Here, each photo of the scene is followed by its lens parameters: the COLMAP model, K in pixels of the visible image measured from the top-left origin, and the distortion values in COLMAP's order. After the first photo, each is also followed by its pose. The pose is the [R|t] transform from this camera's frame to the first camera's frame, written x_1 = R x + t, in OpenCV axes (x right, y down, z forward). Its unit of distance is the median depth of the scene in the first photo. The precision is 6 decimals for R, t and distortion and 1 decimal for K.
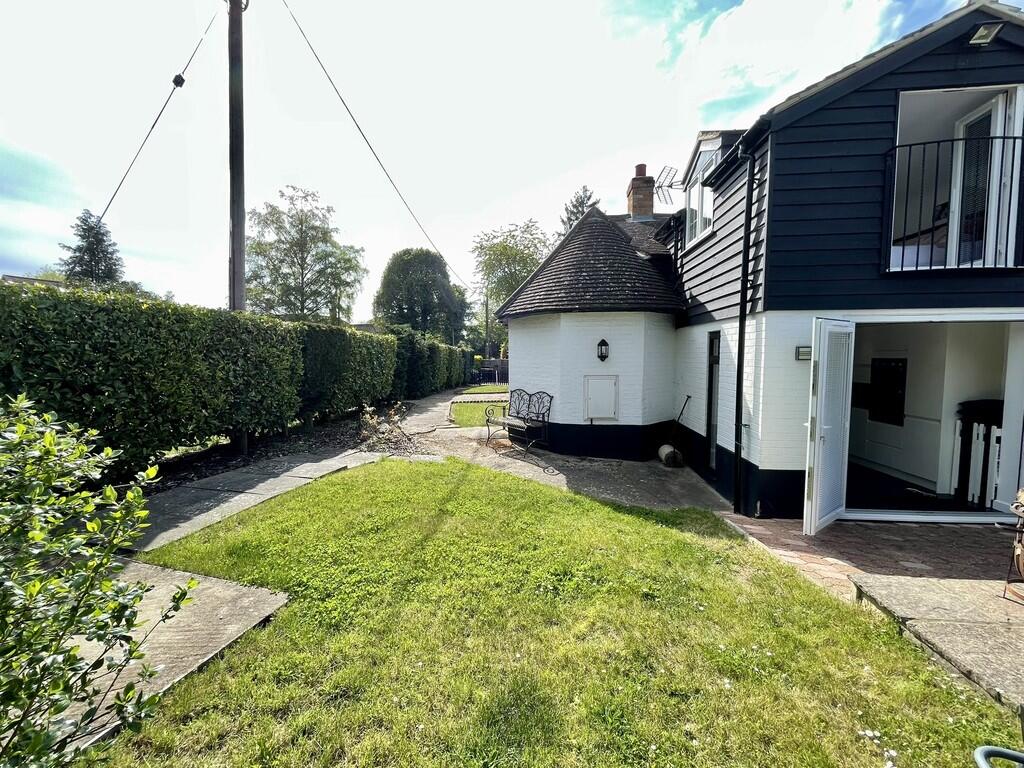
lens RADIAL K [[415.3, 0, 515.8], [0, 415.3, 379.6], [0, 0, 1]] dist [-0.002929, 0.001147]
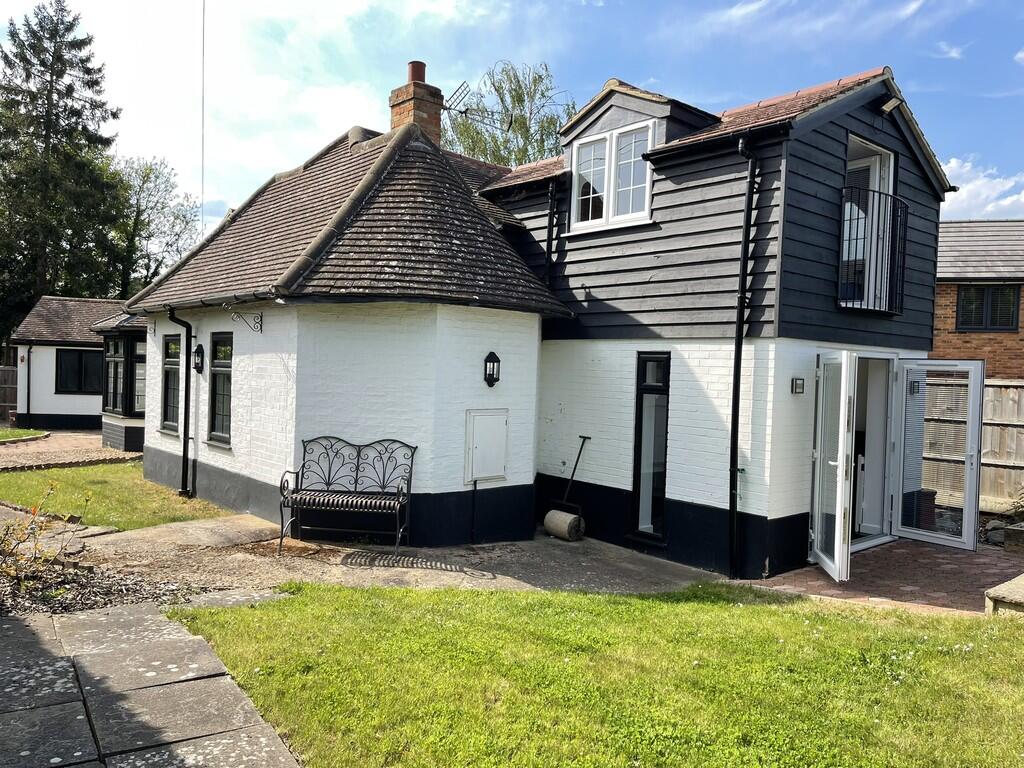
lens RADIAL K [[765.4, 0, 518.0], [0, 765.4, 385.1], [0, 0, 1]] dist [0.025780, -0.003685]
pose [[0.682881, 0.012982, 0.730414, -0.672871], [0.009098, 0.999613, -0.026272, -0.018353], [-0.730473, 0.024587, 0.682499, 0.207728]]
